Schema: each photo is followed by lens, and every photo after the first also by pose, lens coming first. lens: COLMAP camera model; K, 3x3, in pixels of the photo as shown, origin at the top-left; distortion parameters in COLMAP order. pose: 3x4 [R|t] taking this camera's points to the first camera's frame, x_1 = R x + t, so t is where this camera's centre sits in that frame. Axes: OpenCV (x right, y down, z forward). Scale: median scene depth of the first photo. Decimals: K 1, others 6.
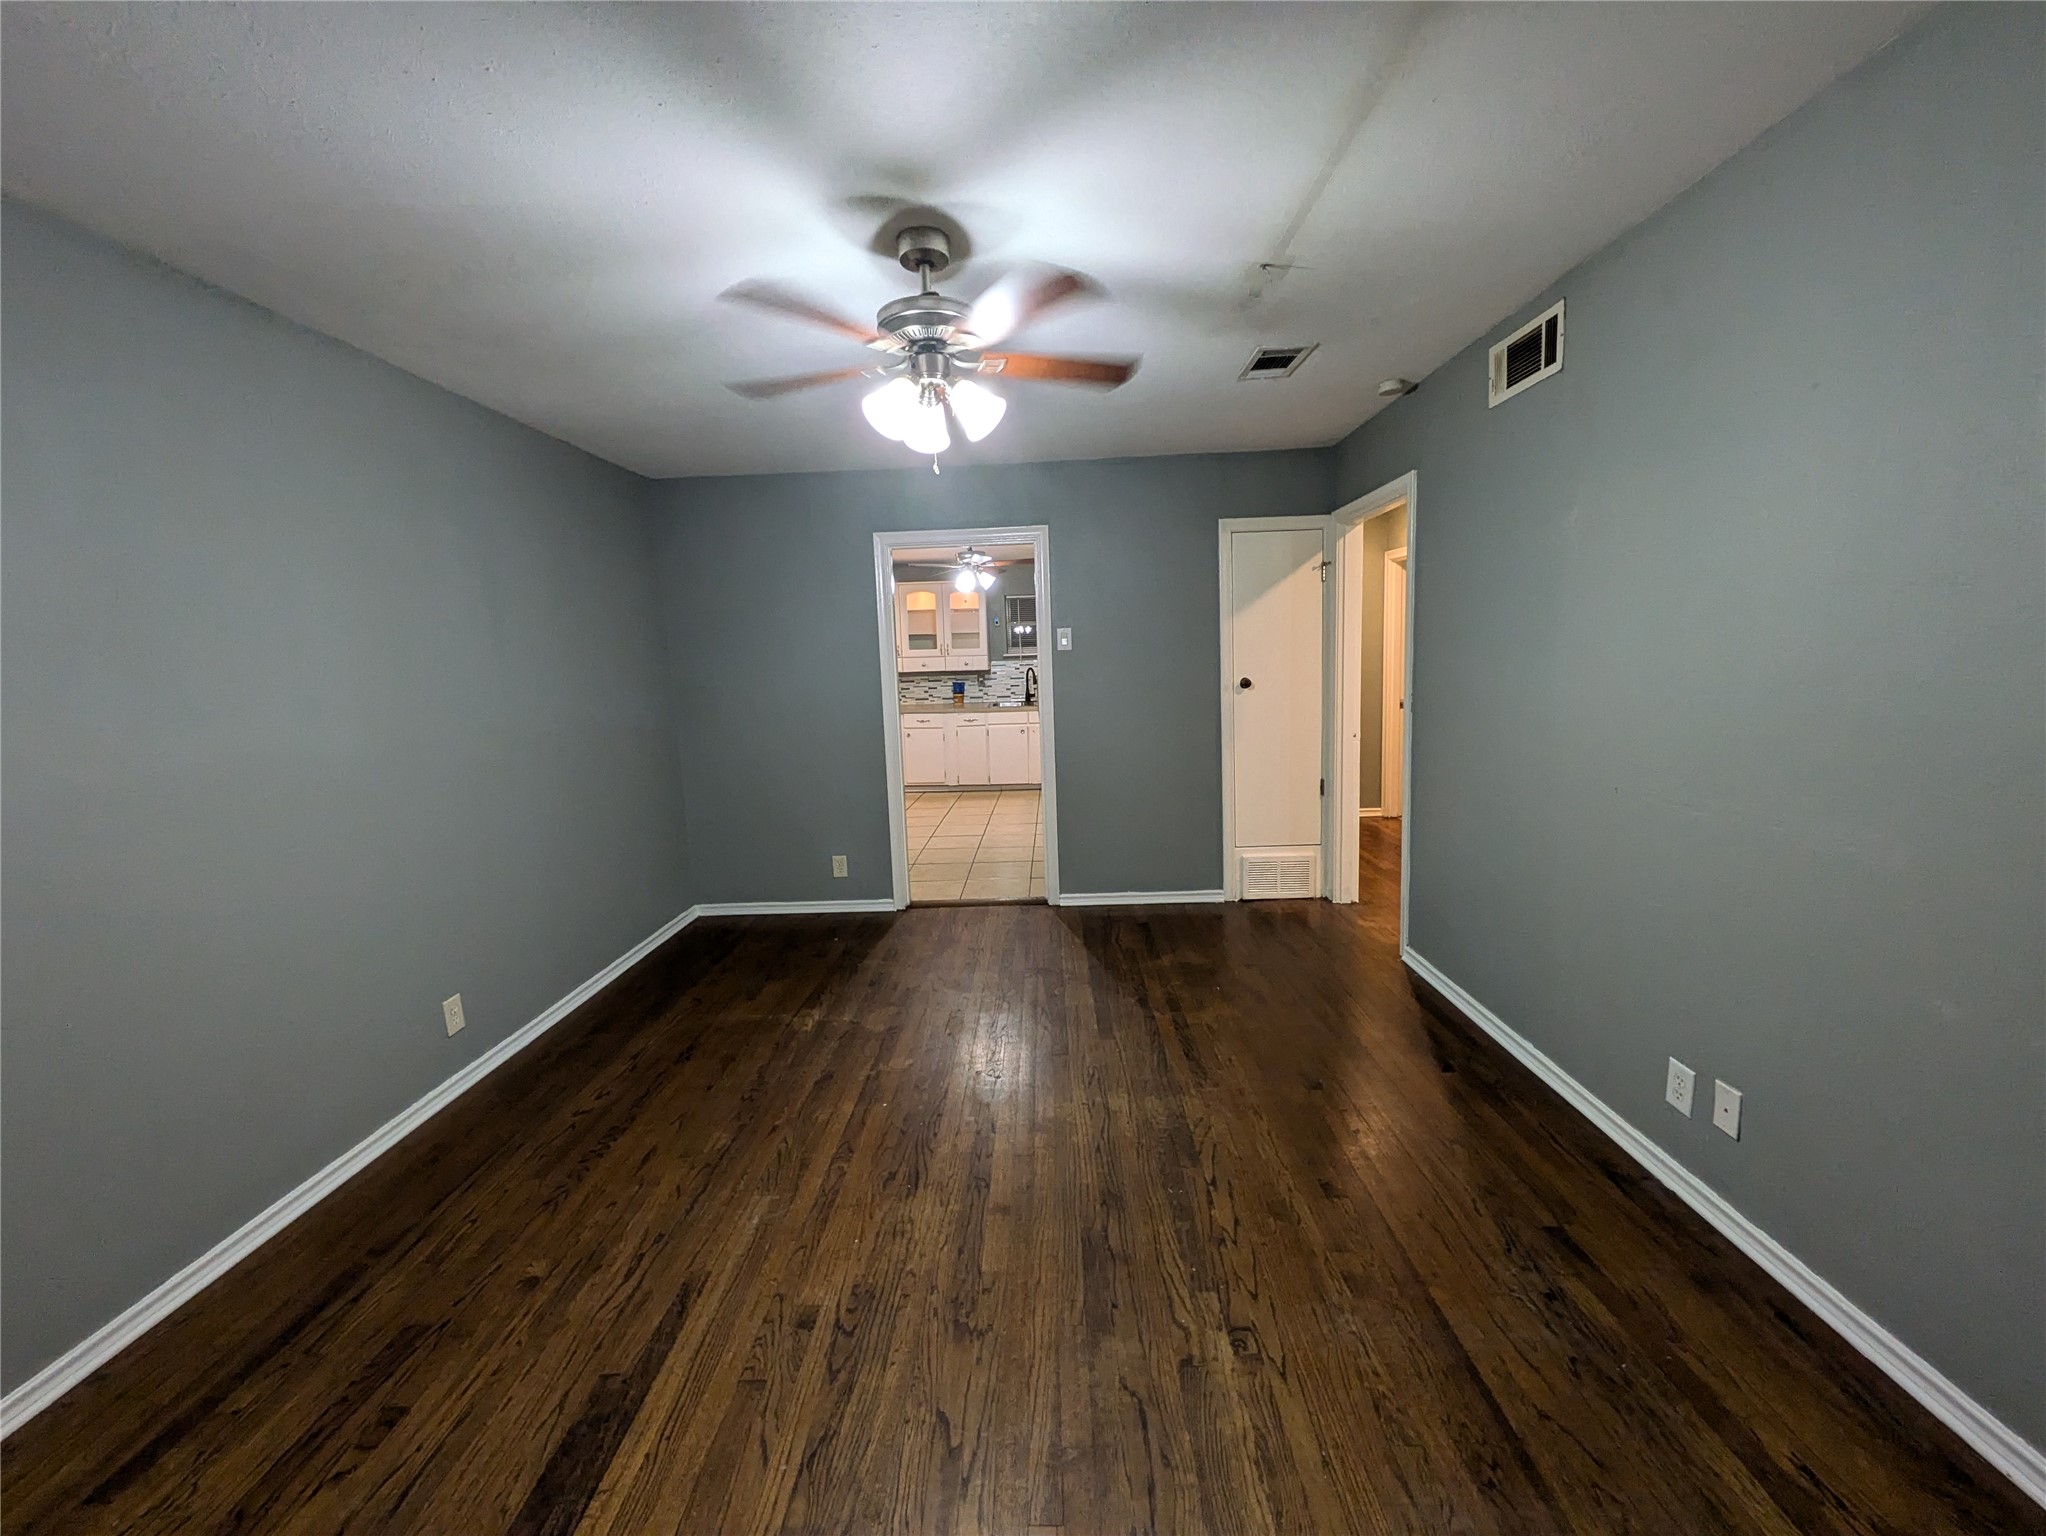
lens RADIAL K [[812.3, 0, 1022.7], [0, 812.3, 773.6], [0, 0, 1]] dist [0.001745, 0.000142]
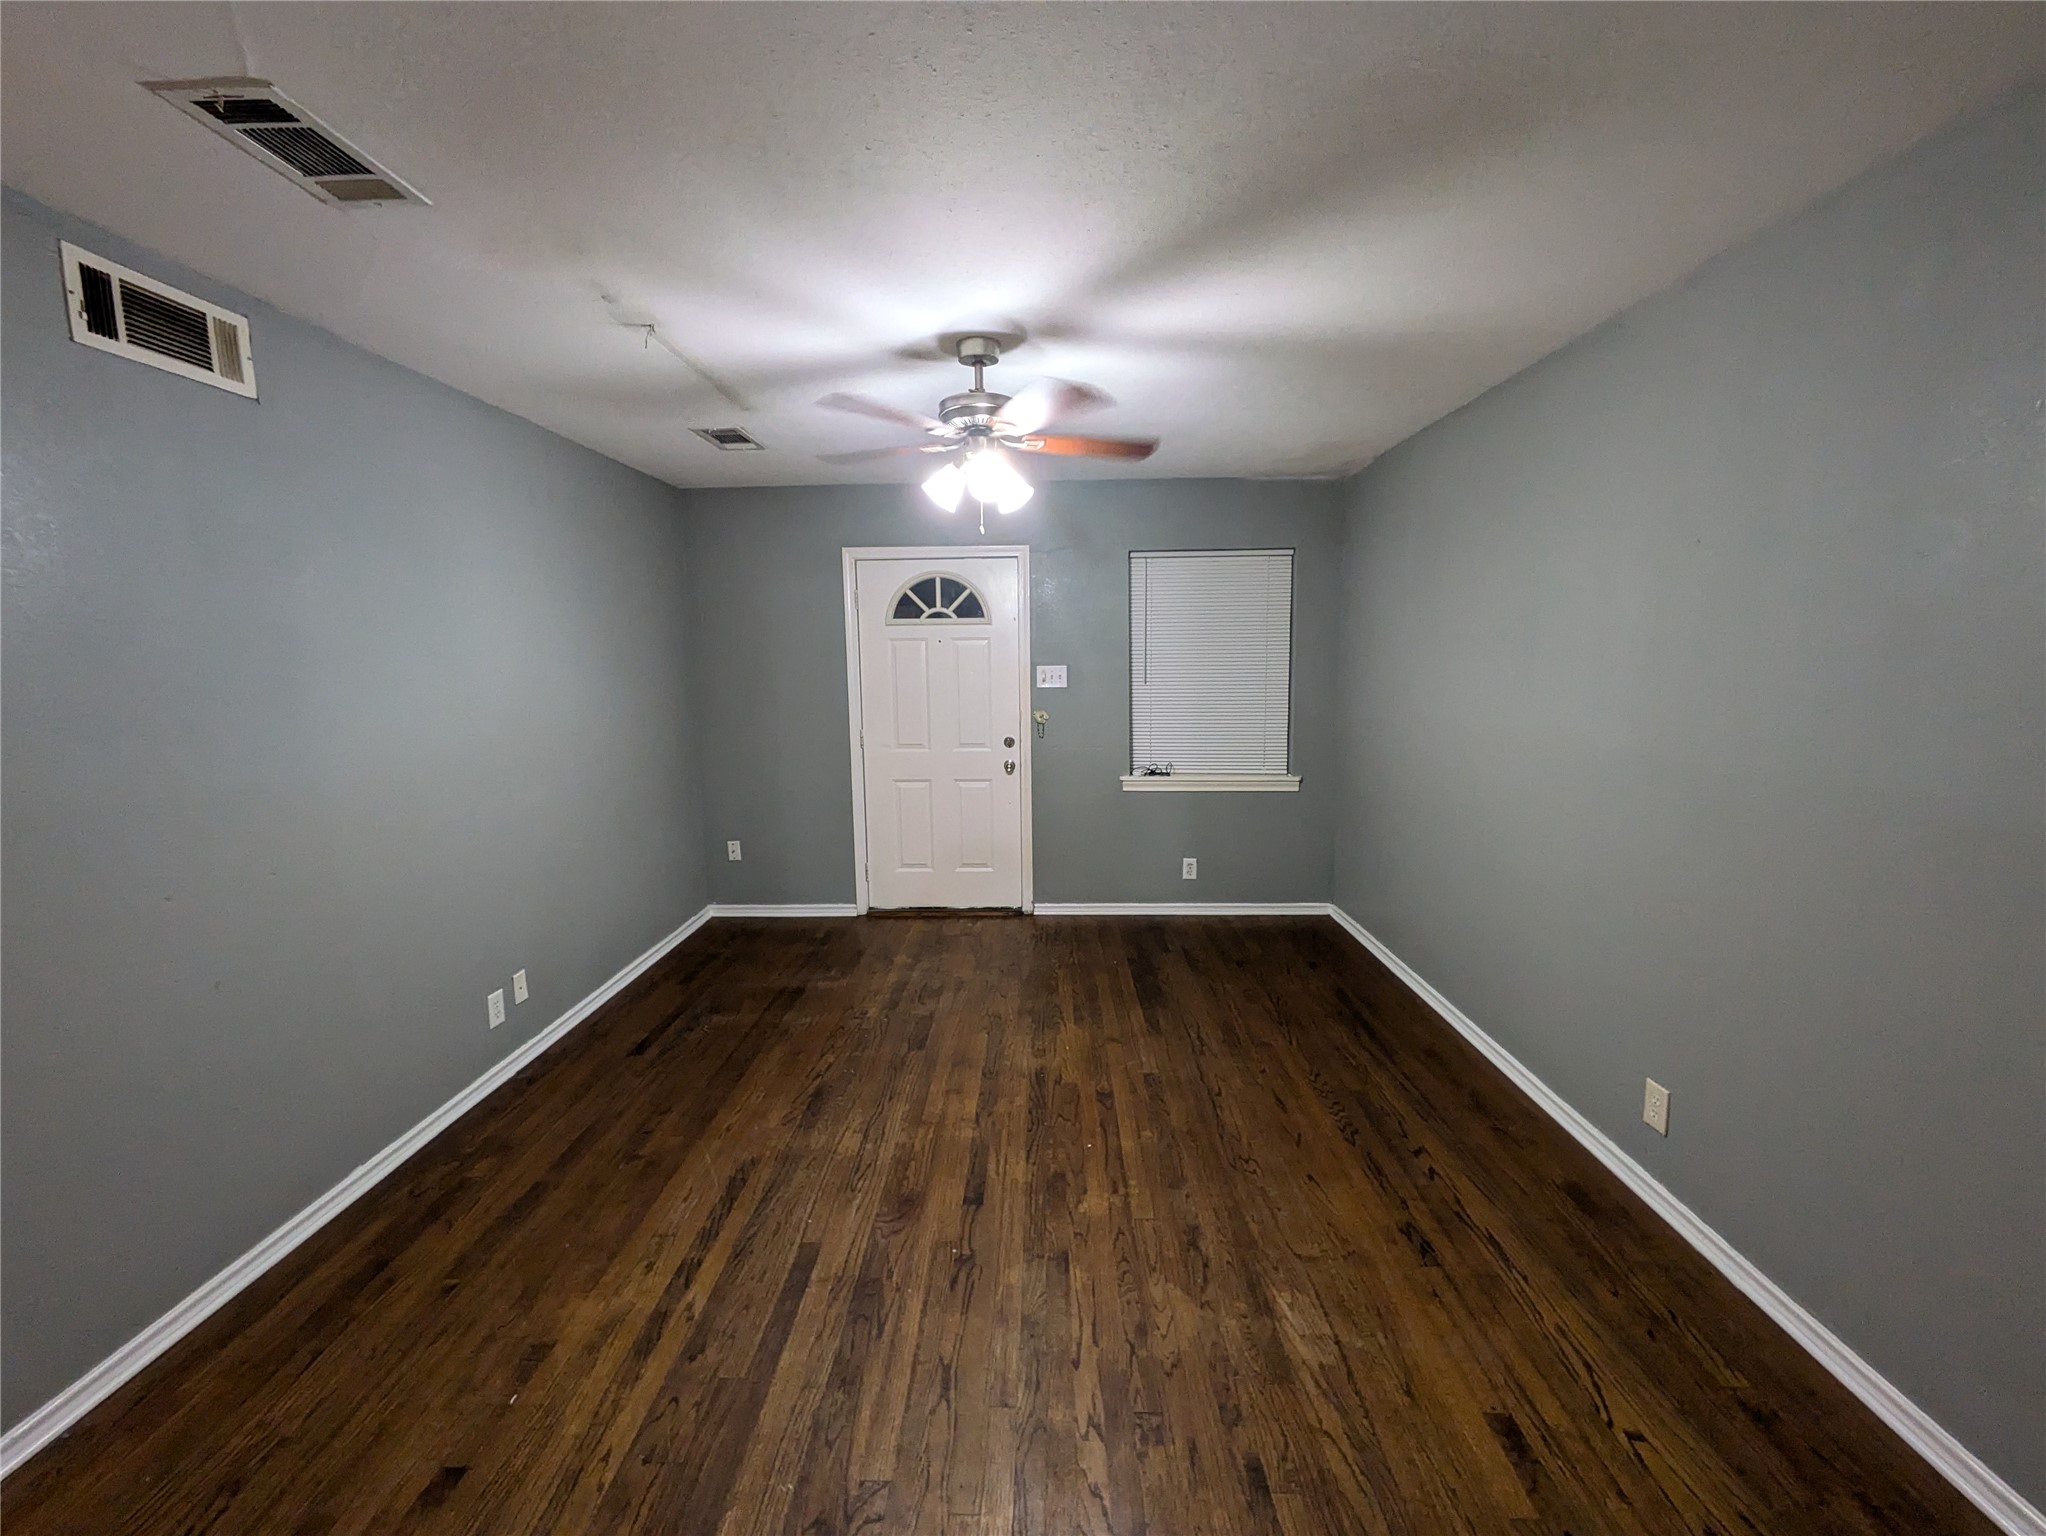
lens RADIAL K [[812.3, 0, 1026.1], [0, 812.3, 760.3], [0, 0, 1]] dist [0.001745, 0.000142]
pose [[-0.998334, 0.057626, 0.003045, -0.130825], [0.056372, 0.962623, 0.264913, -0.307511], [0.012334, 0.264643, -0.964268, 1.912692]]
